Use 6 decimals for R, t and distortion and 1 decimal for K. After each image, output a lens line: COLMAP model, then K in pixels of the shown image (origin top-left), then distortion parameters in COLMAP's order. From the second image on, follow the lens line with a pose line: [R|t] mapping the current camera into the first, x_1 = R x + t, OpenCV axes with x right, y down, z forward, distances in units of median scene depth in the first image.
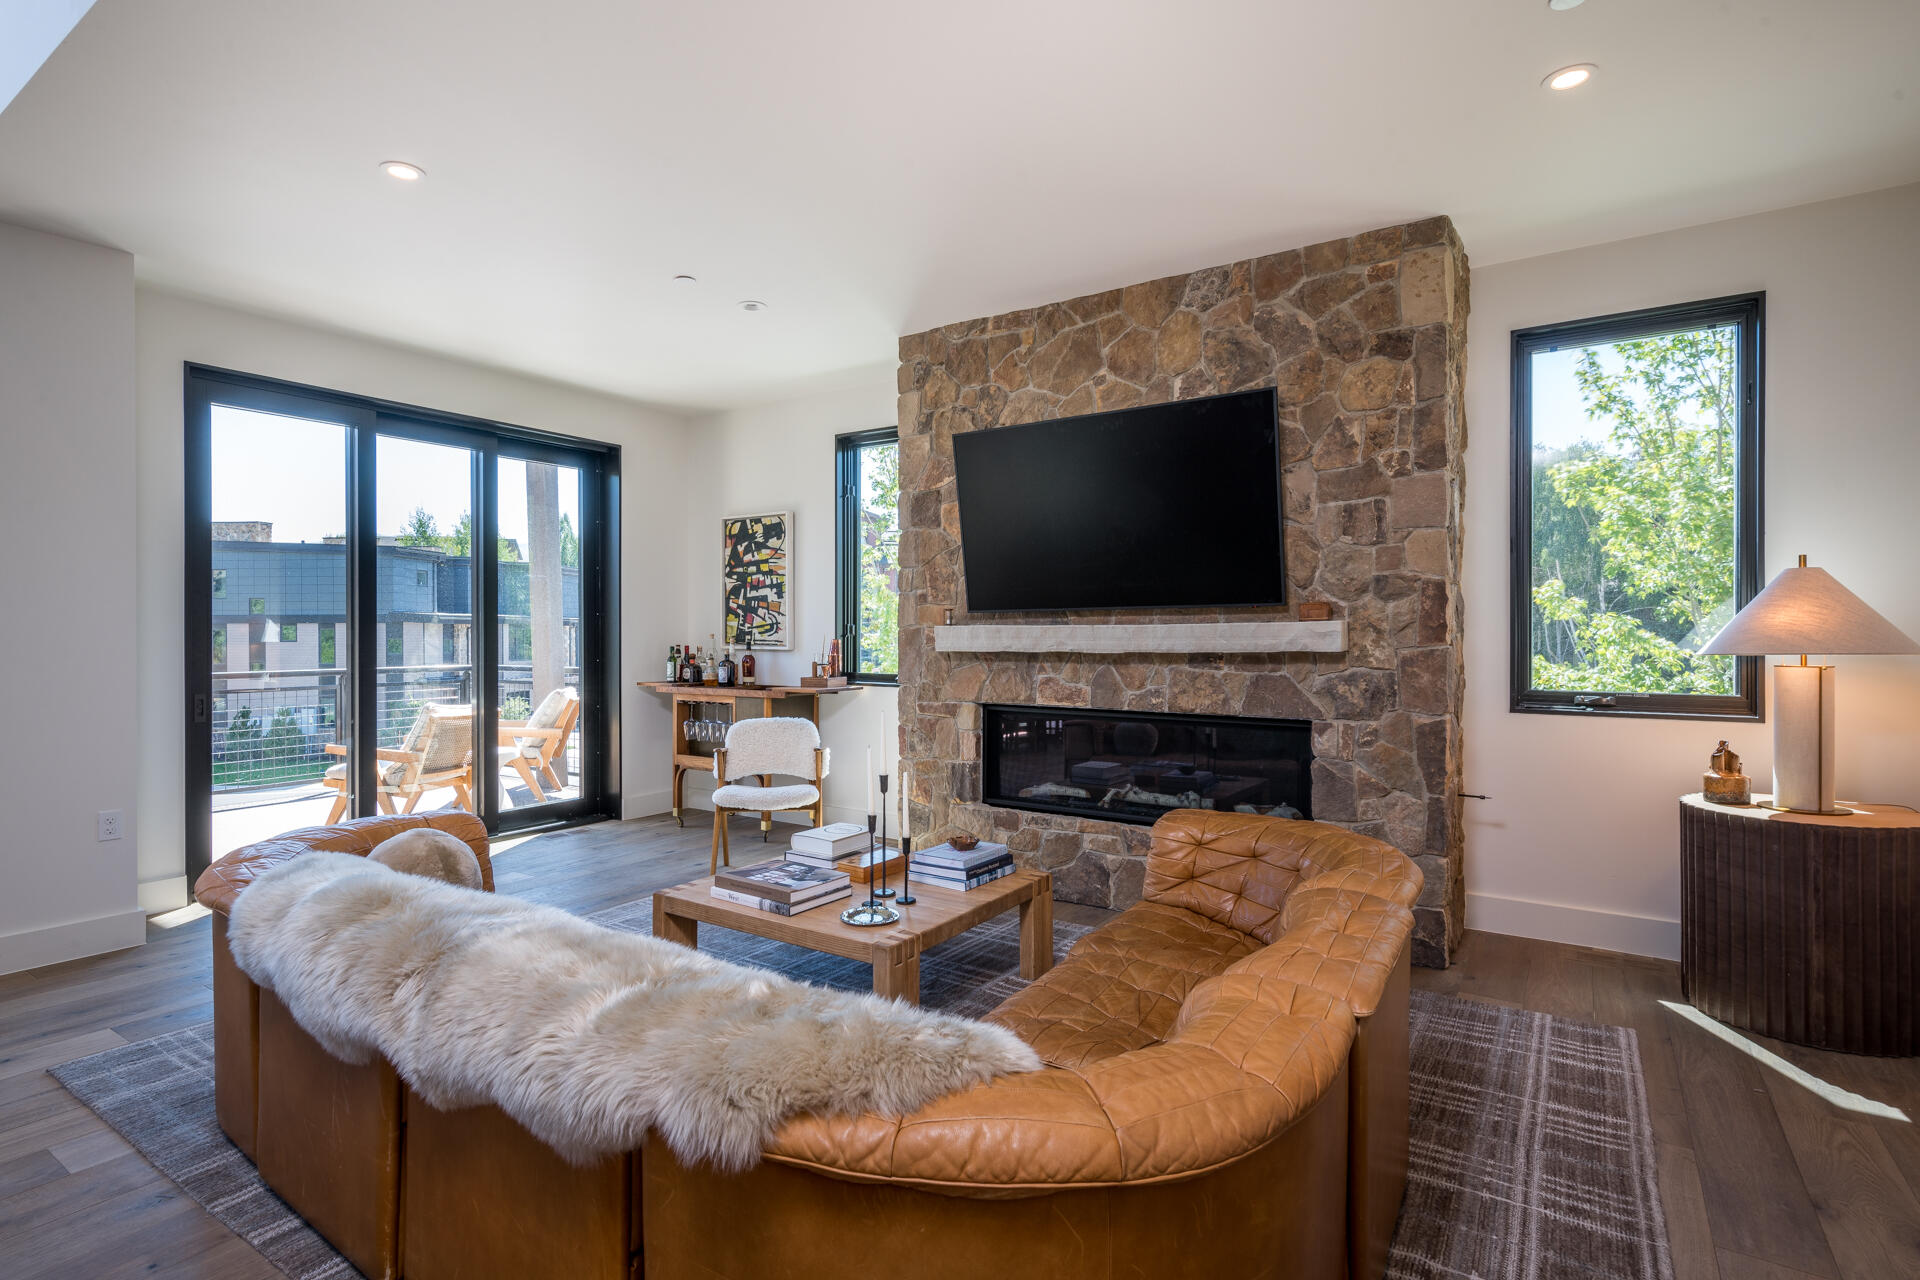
lens RADIAL K [[924.7, 0, 981.5], [0, 924.7, 631.1], [0, 0, 1]] dist [-0.000908, 0.000029]
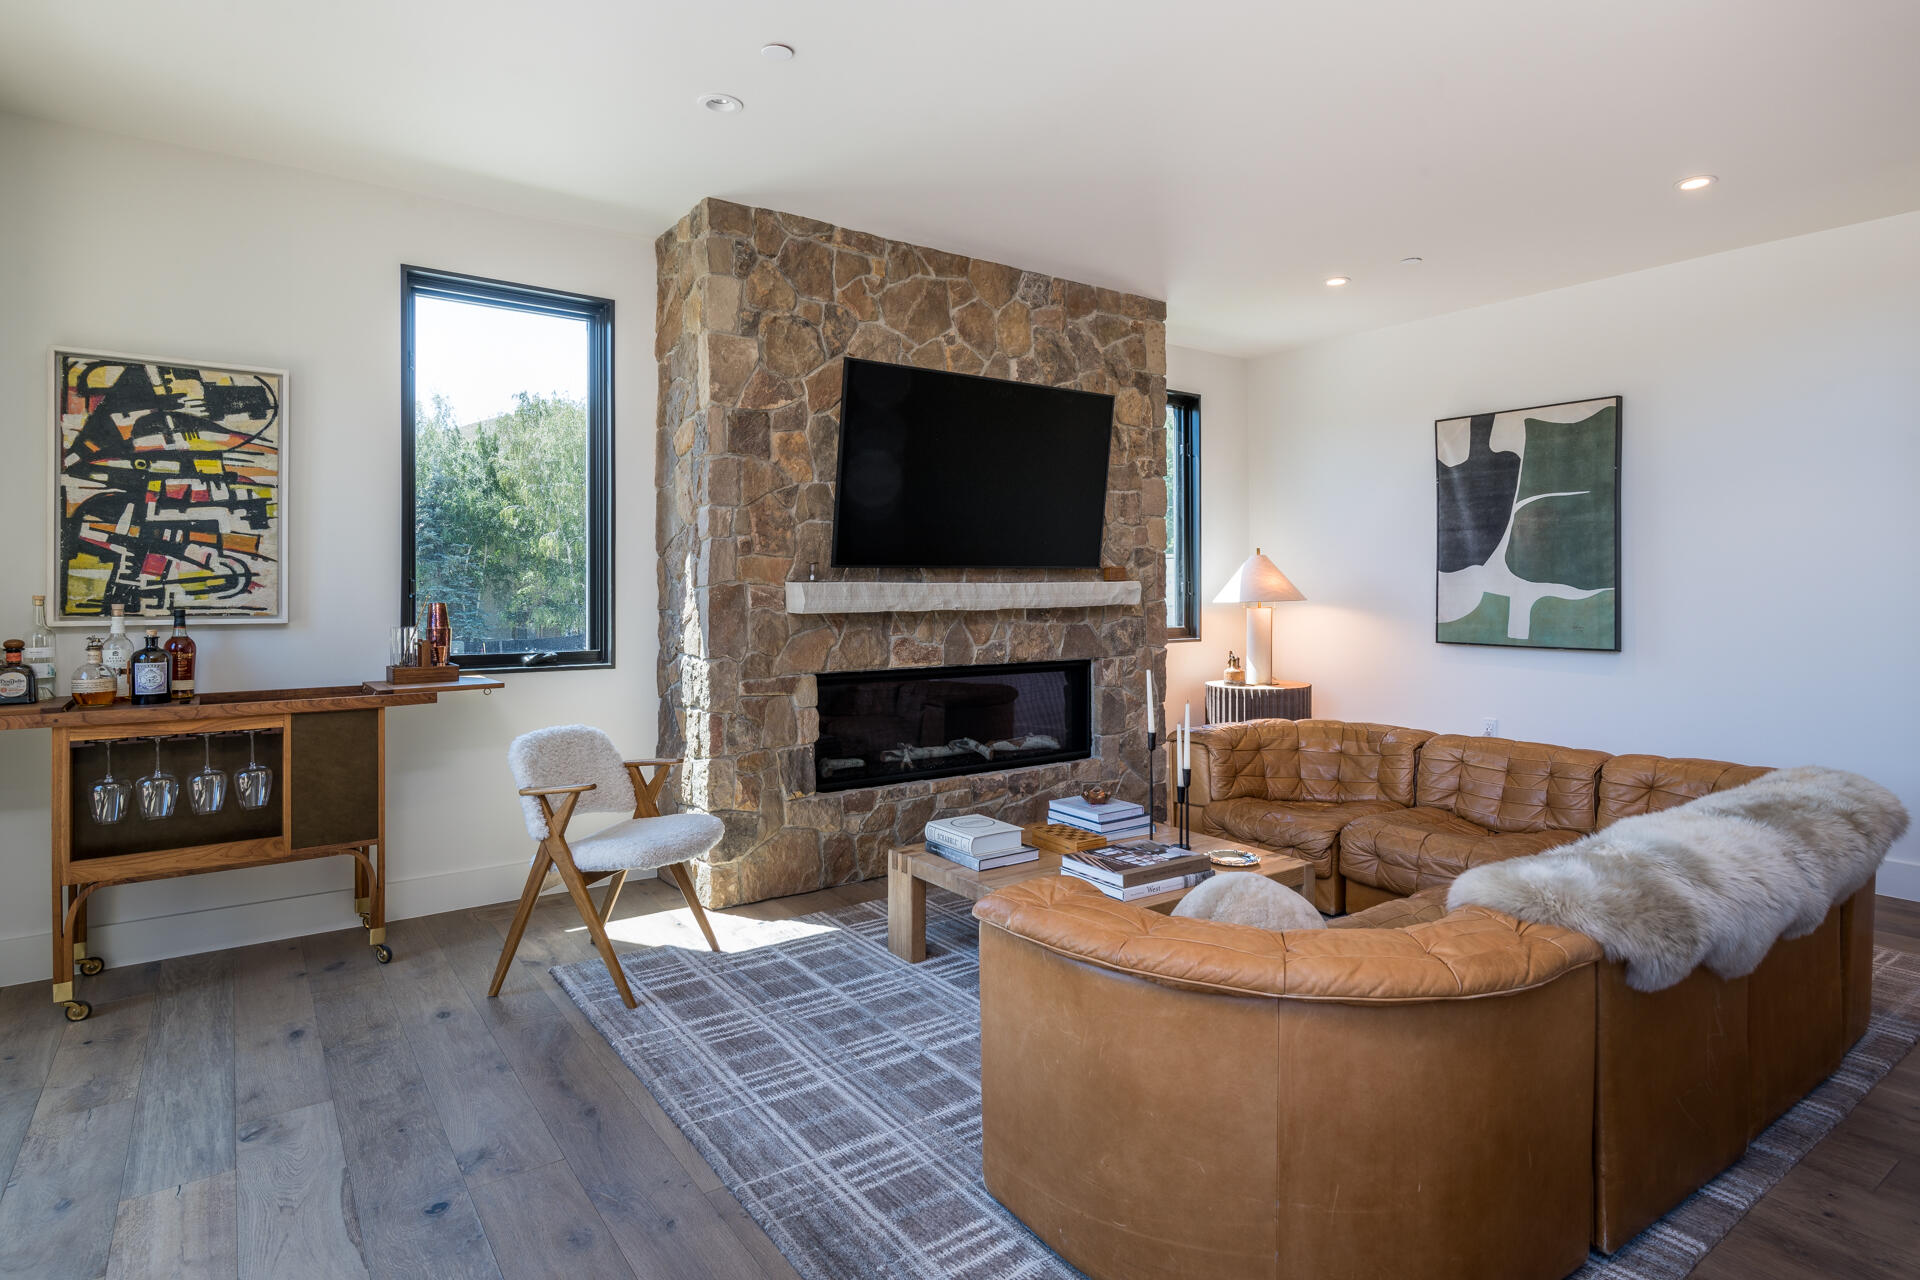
lens RADIAL K [[1018.8, 0, 963.4], [0, 1018.8, 589.1], [0, 0, 1]] dist [-0.001227, -0.000663]
pose [[0.362601, 0.001527, 0.931943, -0.827231], [0.001879, 0.999995, -0.002370, 0.002626], [-0.931942, 0.002610, 0.362597, 0.537781]]
